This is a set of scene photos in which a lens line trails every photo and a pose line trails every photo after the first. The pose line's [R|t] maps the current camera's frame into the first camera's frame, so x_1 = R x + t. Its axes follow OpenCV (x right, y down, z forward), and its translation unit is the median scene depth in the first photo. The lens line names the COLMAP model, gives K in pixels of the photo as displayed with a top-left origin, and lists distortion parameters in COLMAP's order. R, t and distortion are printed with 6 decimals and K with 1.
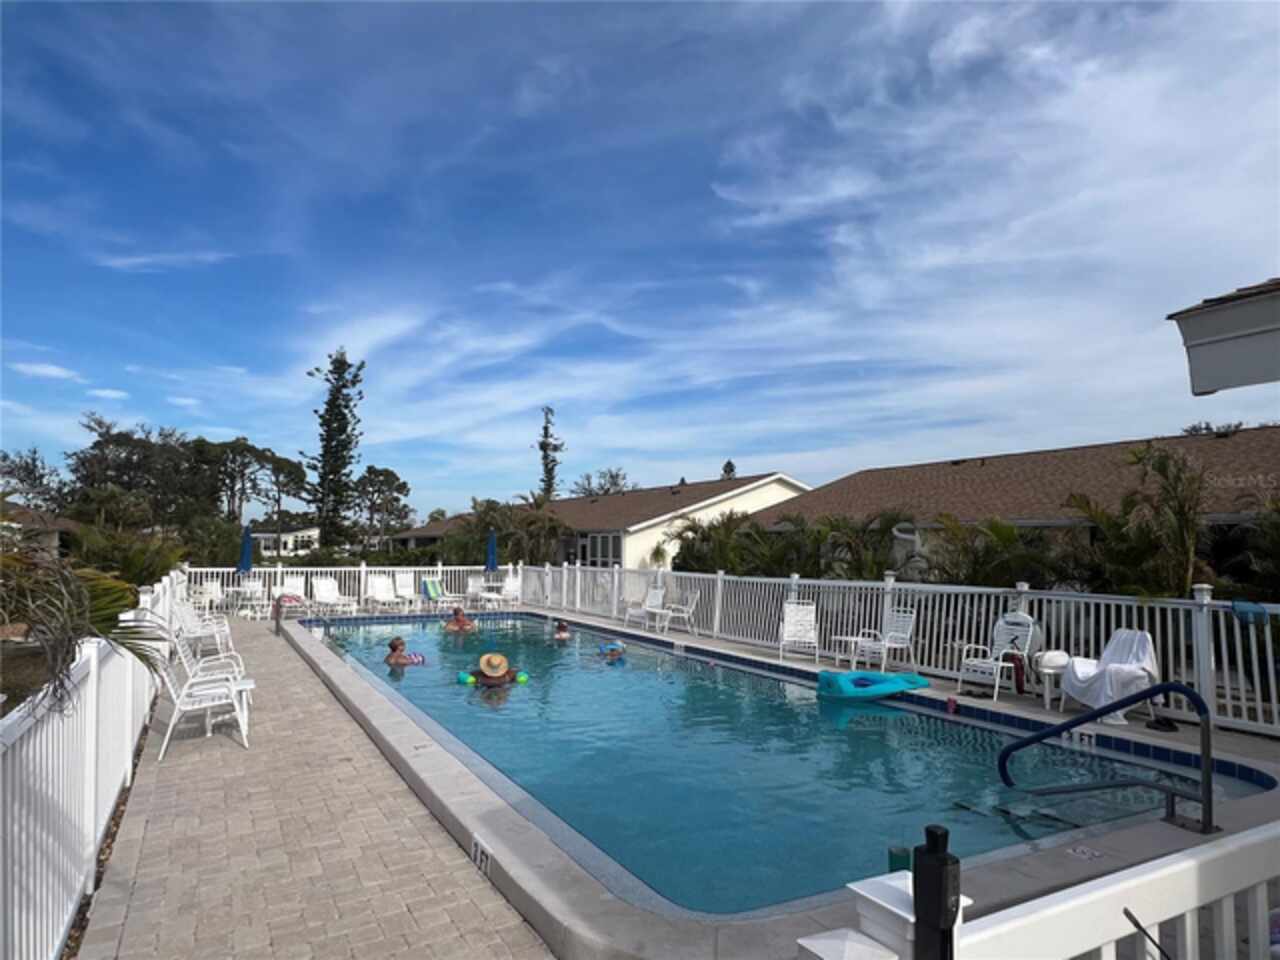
lens RADIAL K [[785.3, 0, 640.0], [0, 785.3, 480.0], [0, 0, 1]] dist [0.003600, -0.022905]
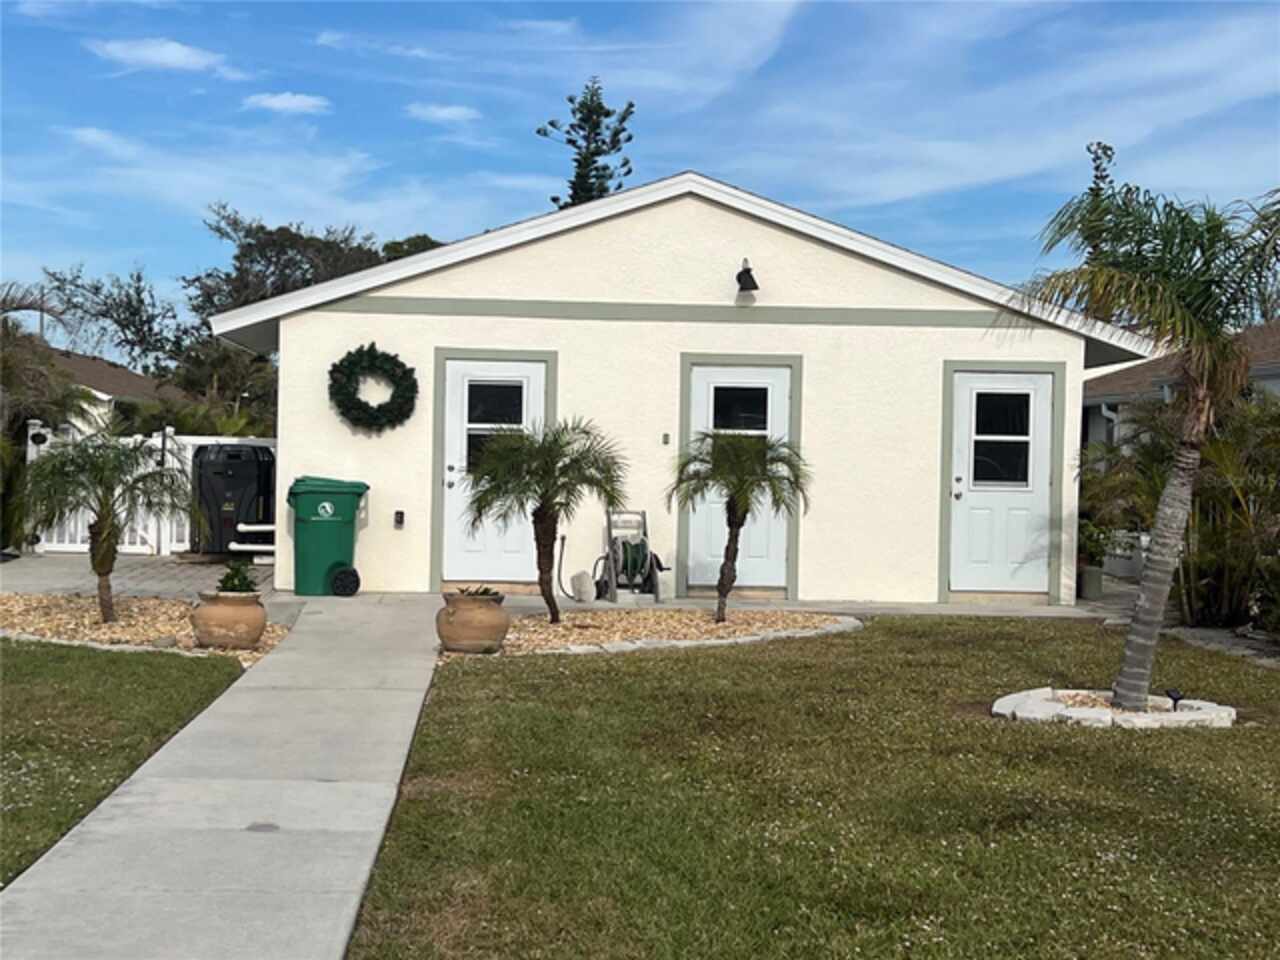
lens RADIAL K [[2212.7, 0, 640.0], [0, 2212.7, 480.0], [0, 0, 1]] dist [0.155299, -0.020867]
pose [[0.902766, 0.022708, -0.429531, 0.293300], [0.013264, 0.996661, 0.080568, -0.014360], [0.429927, -0.078431, 0.899451, -0.365805]]
